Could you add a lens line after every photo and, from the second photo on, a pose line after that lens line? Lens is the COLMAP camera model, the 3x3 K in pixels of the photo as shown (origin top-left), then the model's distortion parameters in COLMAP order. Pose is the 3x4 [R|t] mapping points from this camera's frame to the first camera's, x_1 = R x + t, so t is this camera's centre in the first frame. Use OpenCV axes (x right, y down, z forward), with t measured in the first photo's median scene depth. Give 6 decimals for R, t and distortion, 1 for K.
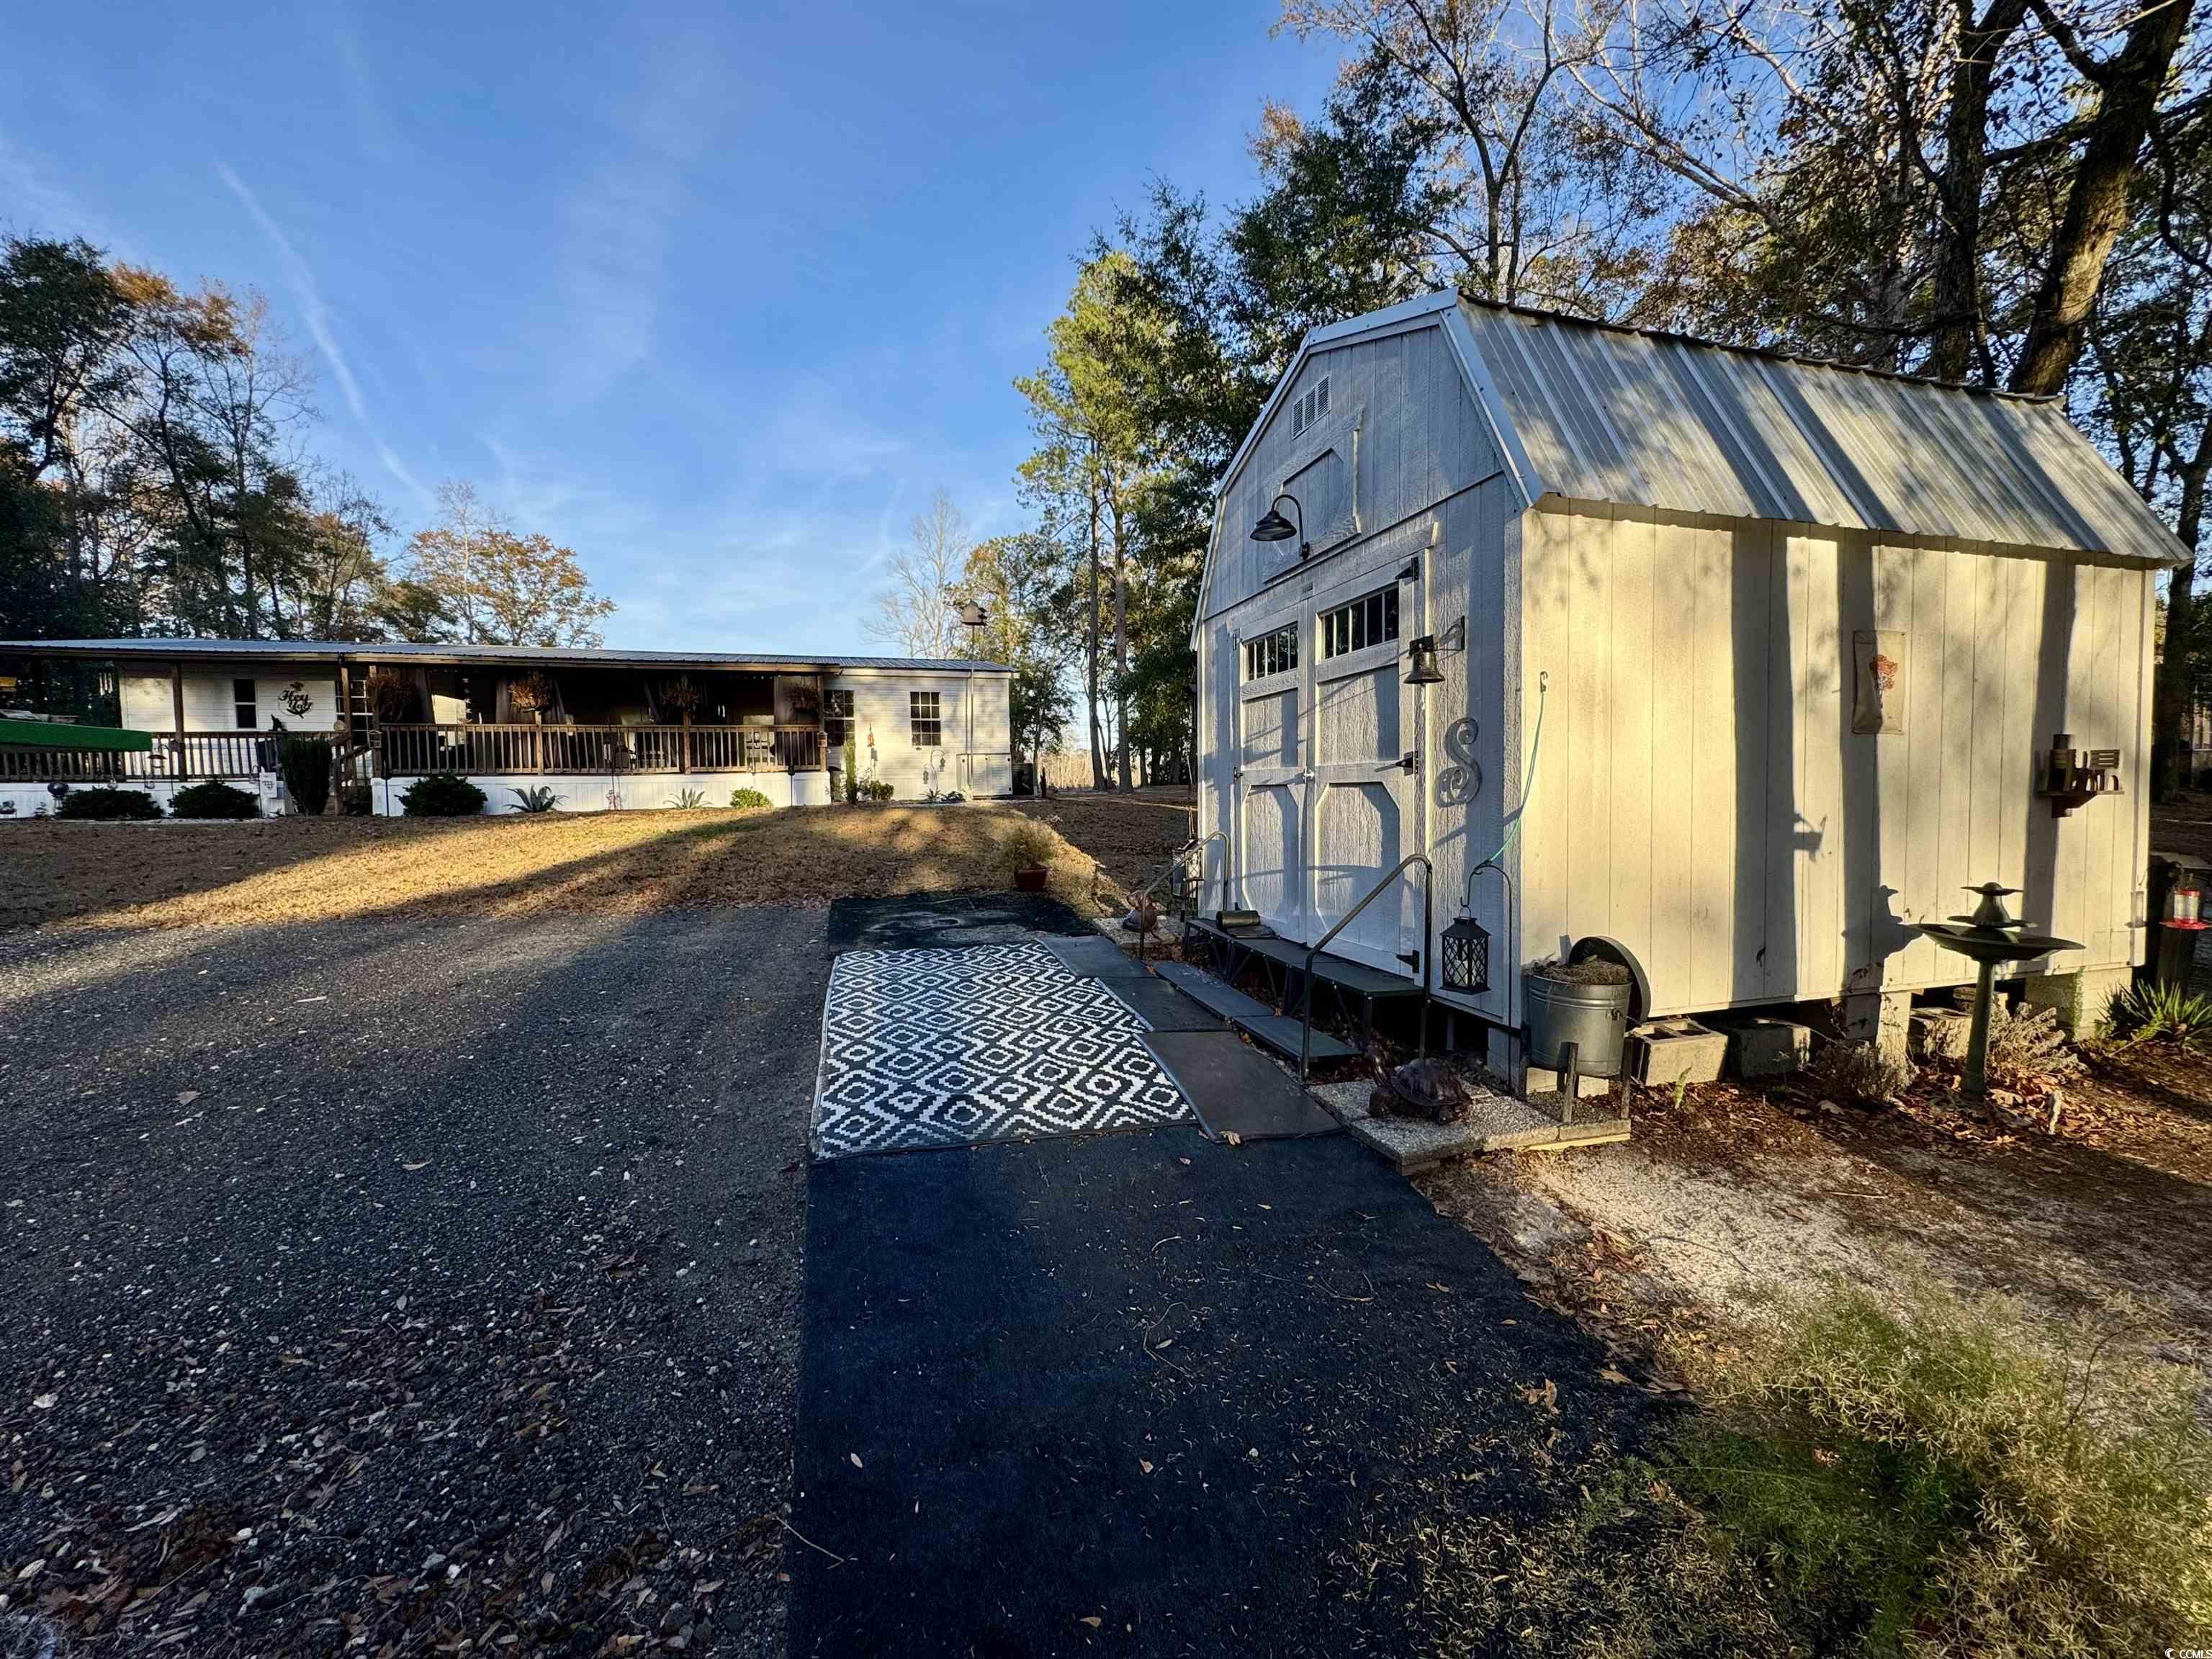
lens RADIAL K [[881.5, 0, 1114.9], [0, 881.5, 821.7], [0, 0, 1]] dist [-0.001905, 0.000899]
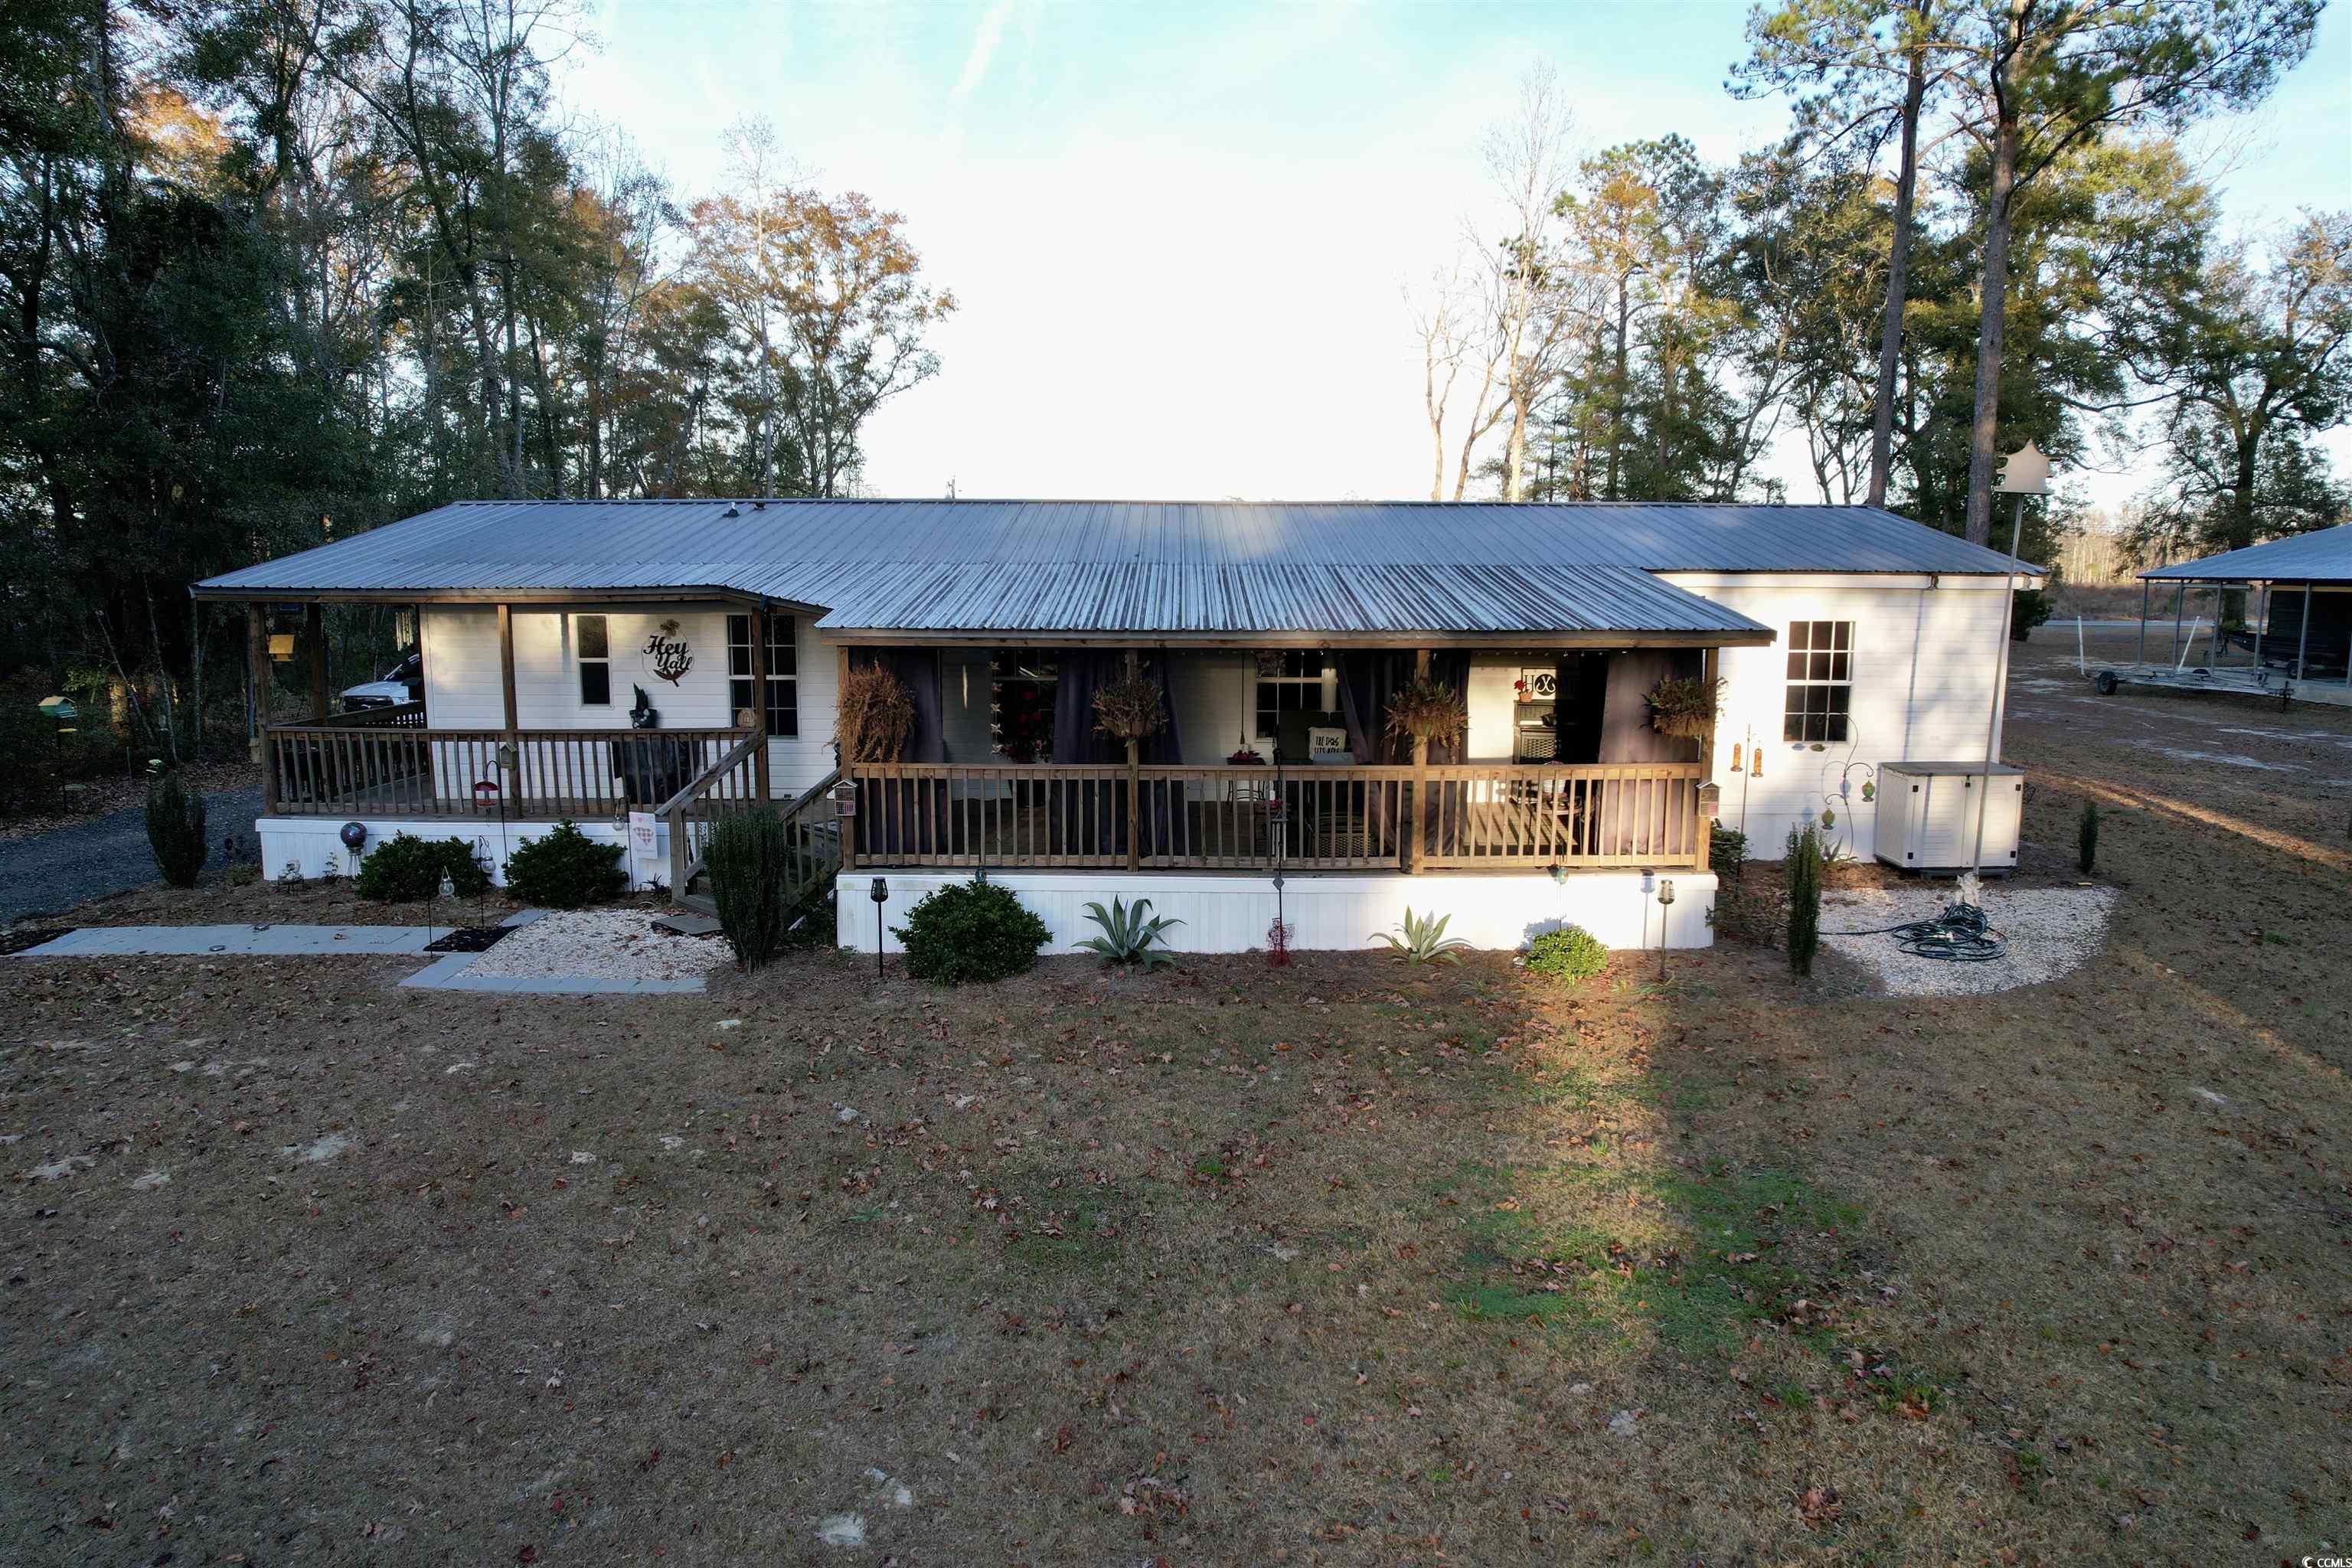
lens RADIAL K [[1491.6, 0, 1190.5], [0, 1491.6, 782.5], [0, 0, 1]] dist [-0.043474, 0.003935]
pose [[0.949865, 0.066738, -0.305455, -0.281027], [-0.032127, 0.992616, 0.116968, -0.142874], [0.311006, -0.101290, 0.944995, 0.192215]]
